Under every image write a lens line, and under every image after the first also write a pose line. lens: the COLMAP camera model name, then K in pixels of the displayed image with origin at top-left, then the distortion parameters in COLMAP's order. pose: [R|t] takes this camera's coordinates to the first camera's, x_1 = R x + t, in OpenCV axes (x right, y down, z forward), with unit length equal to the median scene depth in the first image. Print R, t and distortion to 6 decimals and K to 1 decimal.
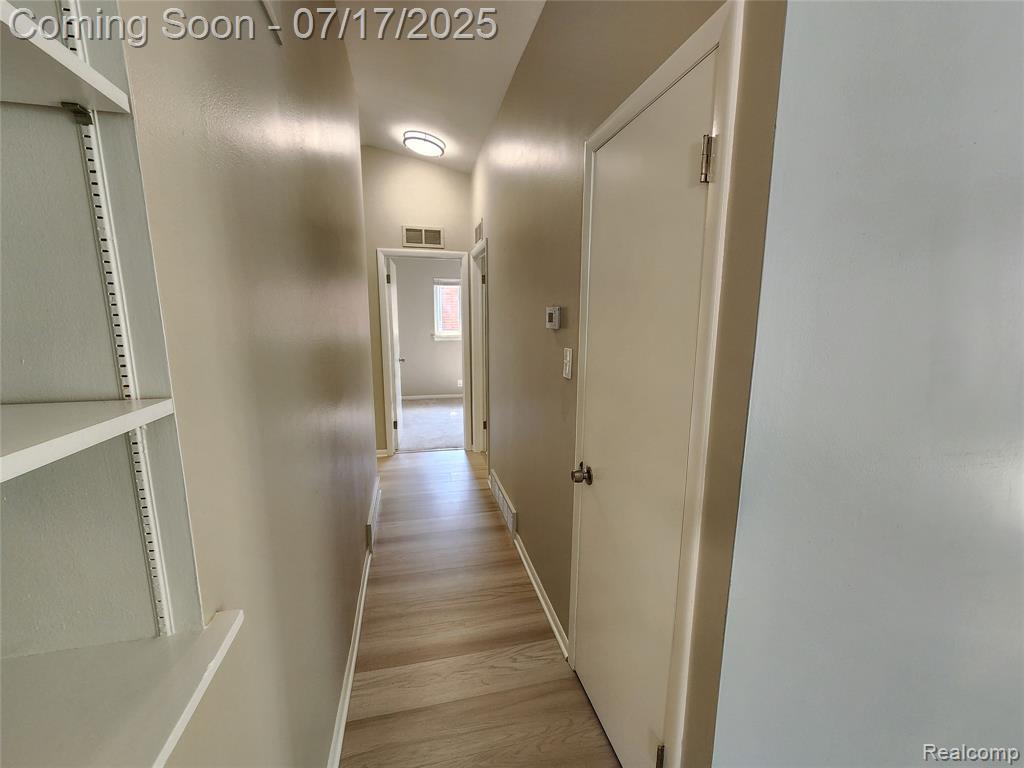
lens RADIAL K [[420.7, 0, 507.6], [0, 420.7, 383.6], [0, 0, 1]] dist [0.001123, -0.000031]
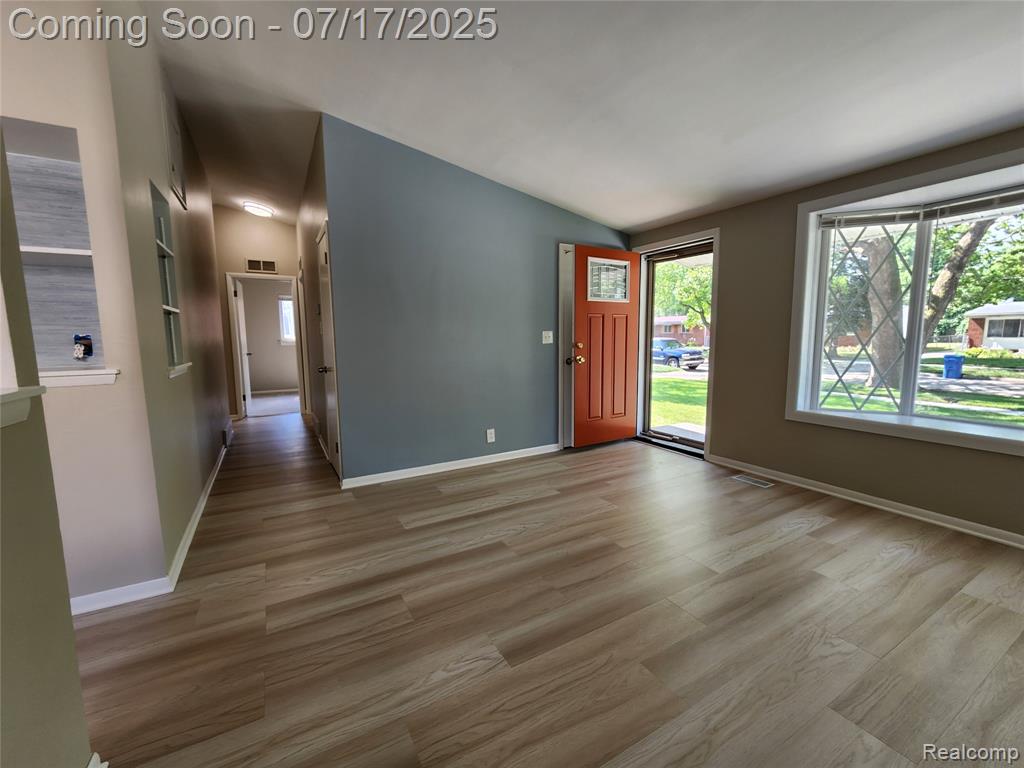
lens RADIAL K [[420.7, 0, 507.6], [0, 420.7, 383.6], [0, 0, 1]] dist [0.001123, -0.000031]
pose [[0.958142, -0.037713, 0.283798, 0.191204], [0.052490, 0.997623, -0.044645, 0.174236], [-0.281440, 0.057673, 0.957844, -0.631637]]
